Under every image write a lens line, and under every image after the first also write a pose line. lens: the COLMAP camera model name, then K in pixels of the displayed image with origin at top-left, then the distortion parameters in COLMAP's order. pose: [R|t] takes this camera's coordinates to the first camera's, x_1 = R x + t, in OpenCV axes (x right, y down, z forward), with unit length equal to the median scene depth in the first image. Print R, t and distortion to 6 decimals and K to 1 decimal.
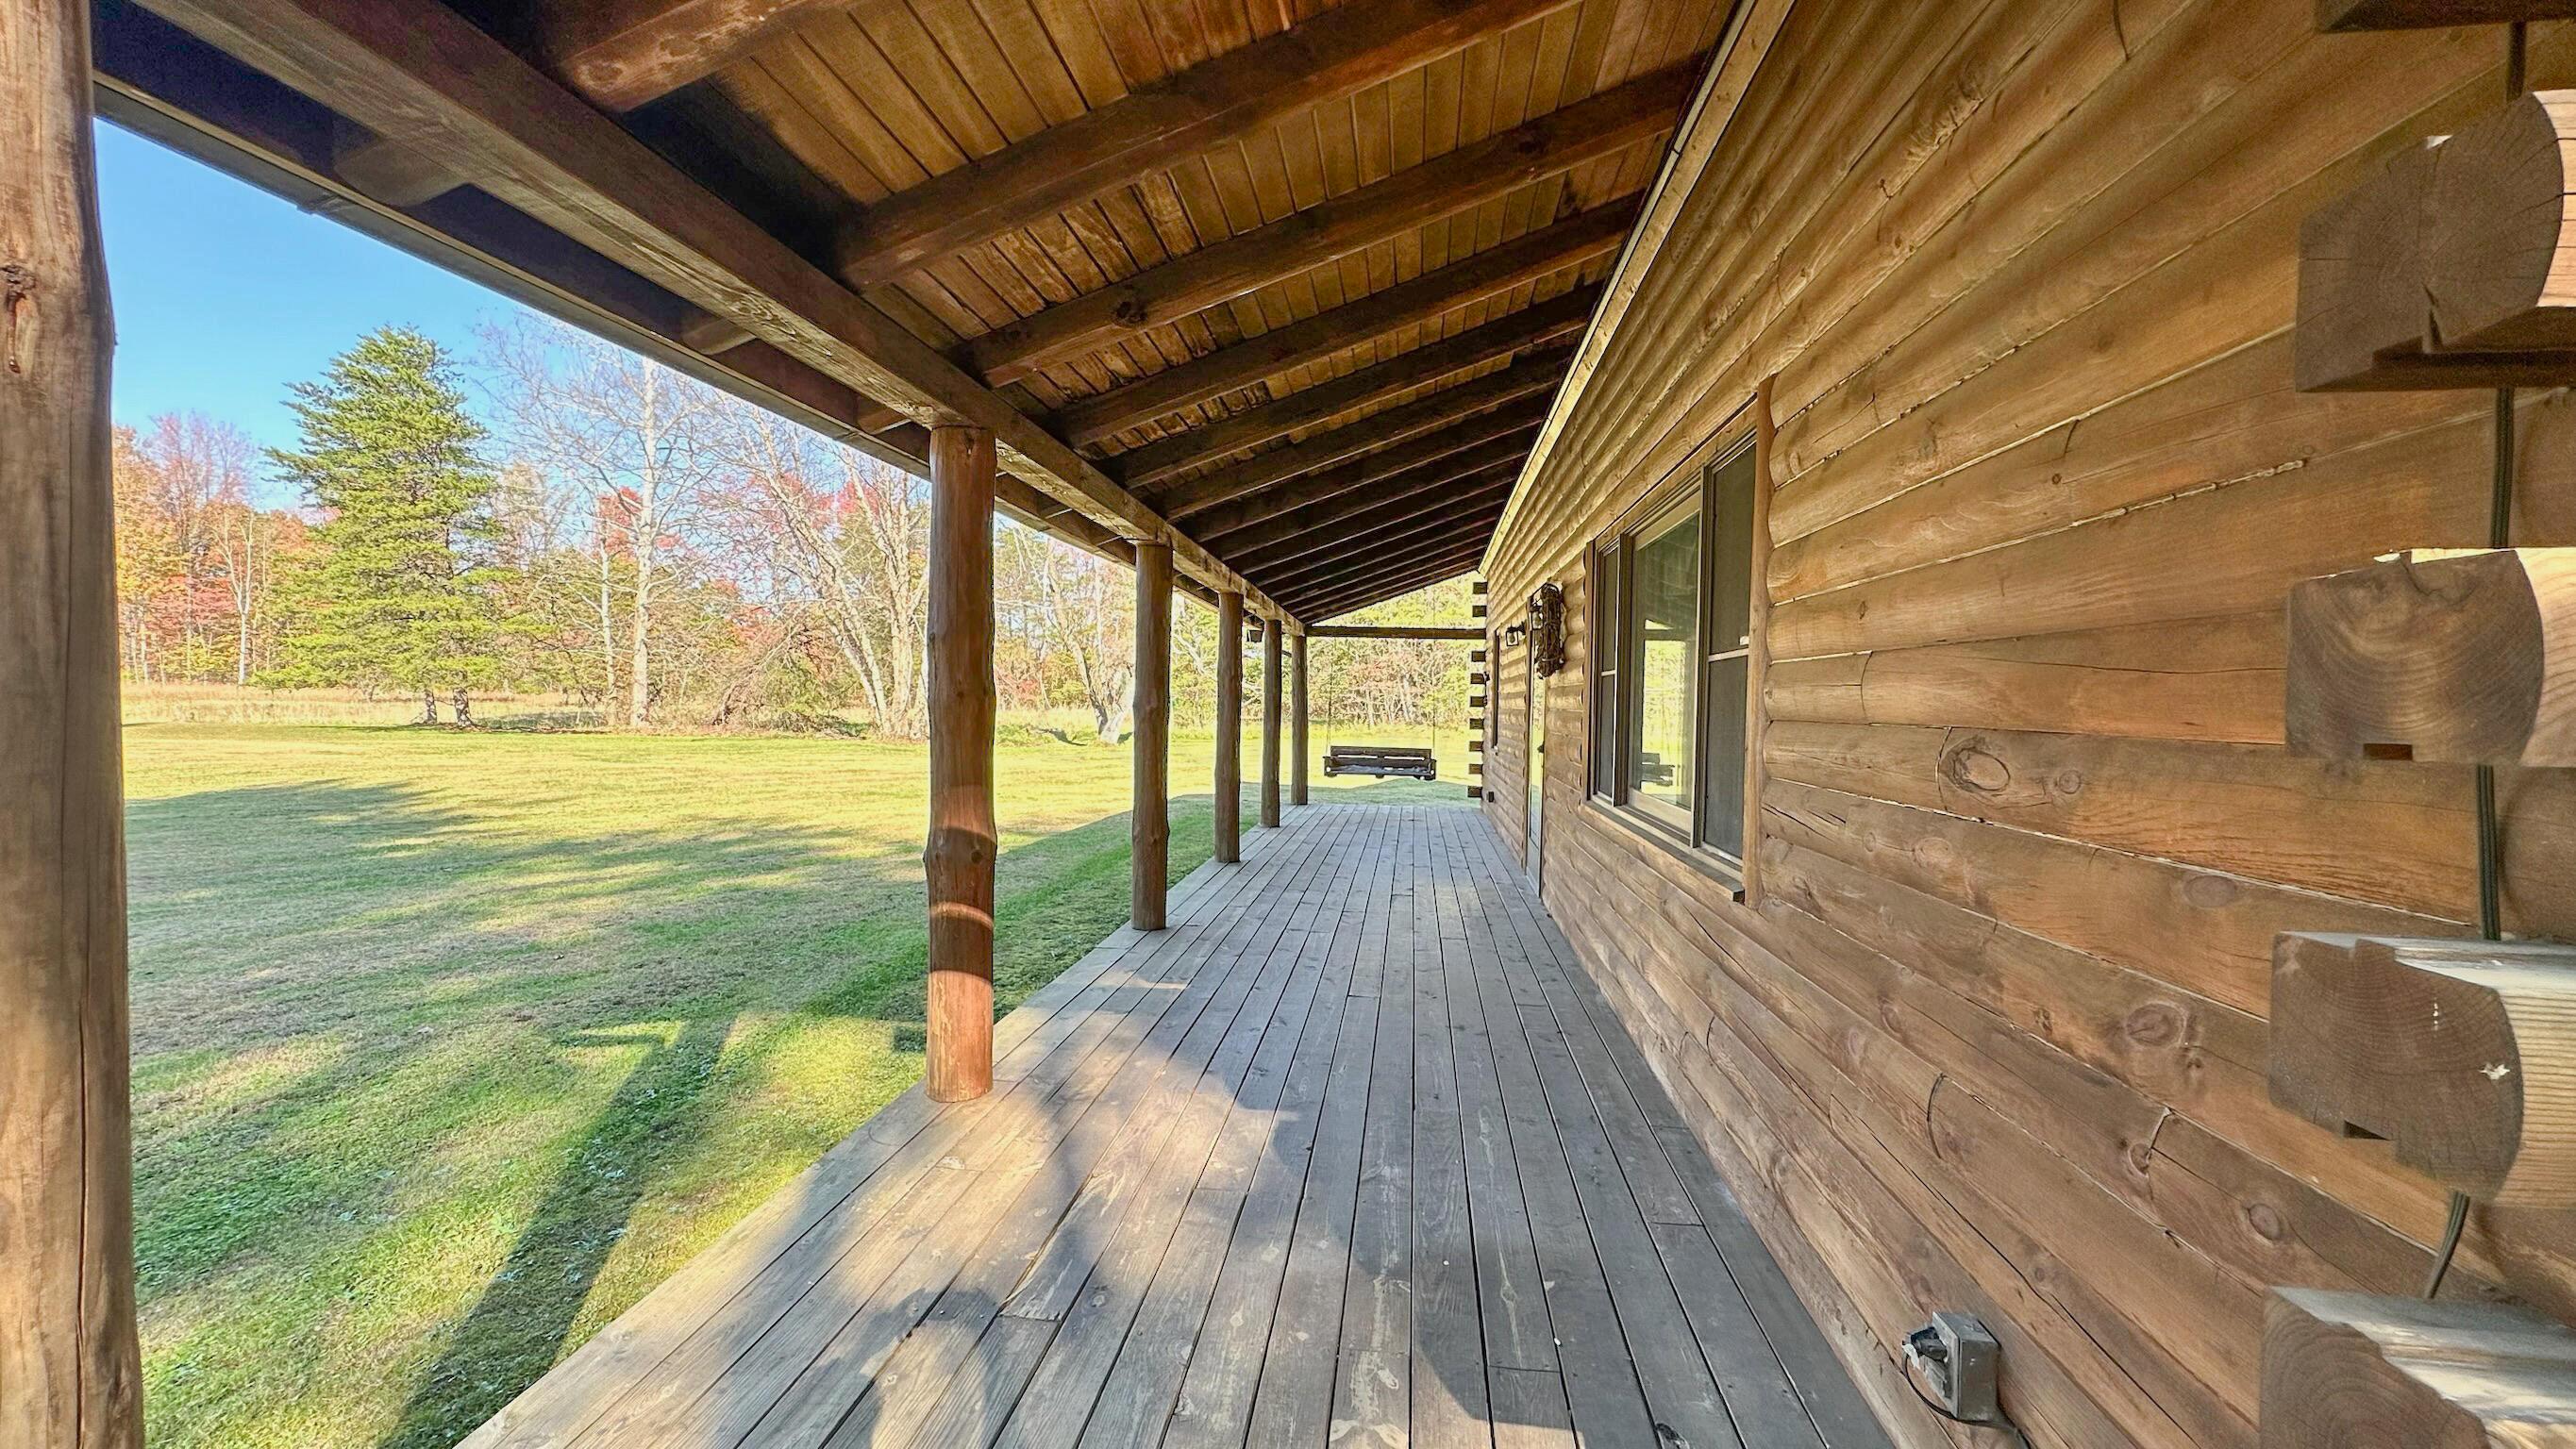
lens RADIAL K [[1028.5, 0, 1287.8], [0, 1028.5, 720.5], [0, 0, 1]] dist [-0.001456, 0.000792]
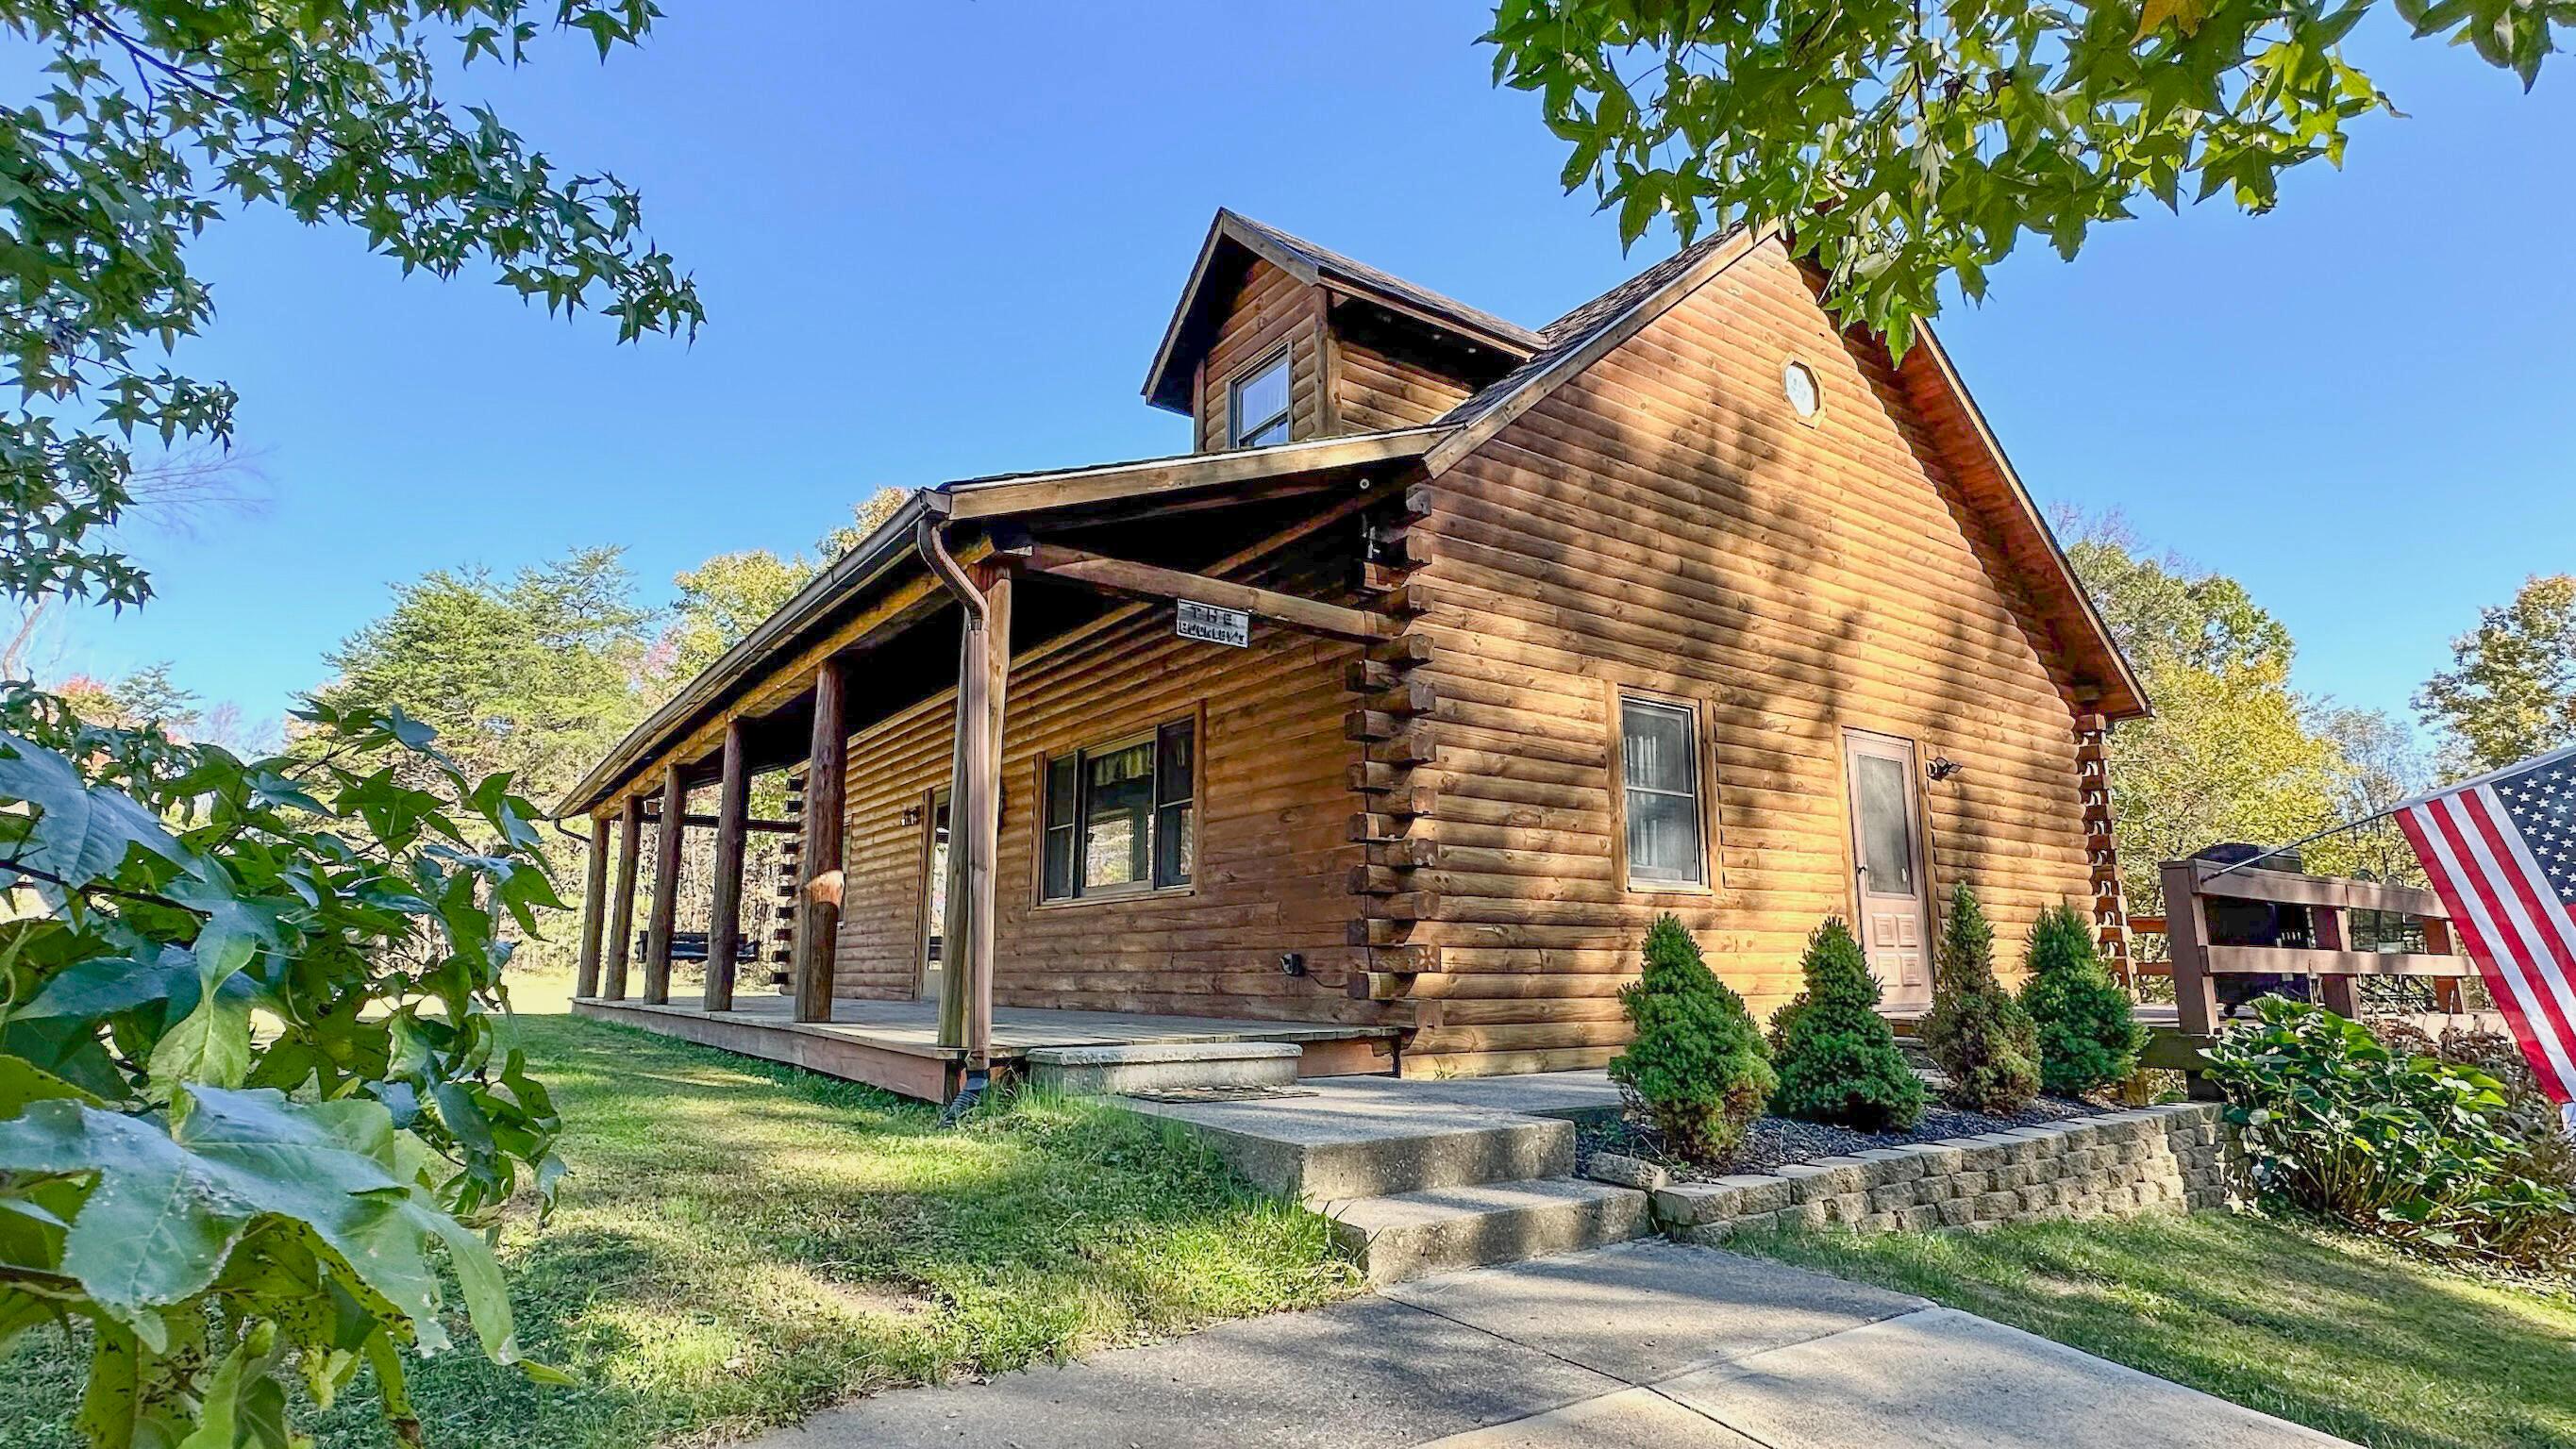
lens RADIAL K [[1292.7, 0, 1289.3], [0, 1292.7, 726.2], [0, 0, 1]] dist [-0.000105, 0.000006]
pose [[0.739628, 0.117184, 0.662735, -1.717202], [0.019762, 0.980519, -0.195429, 0.437190], [-0.672725, 0.157642, 0.722903, -1.705980]]
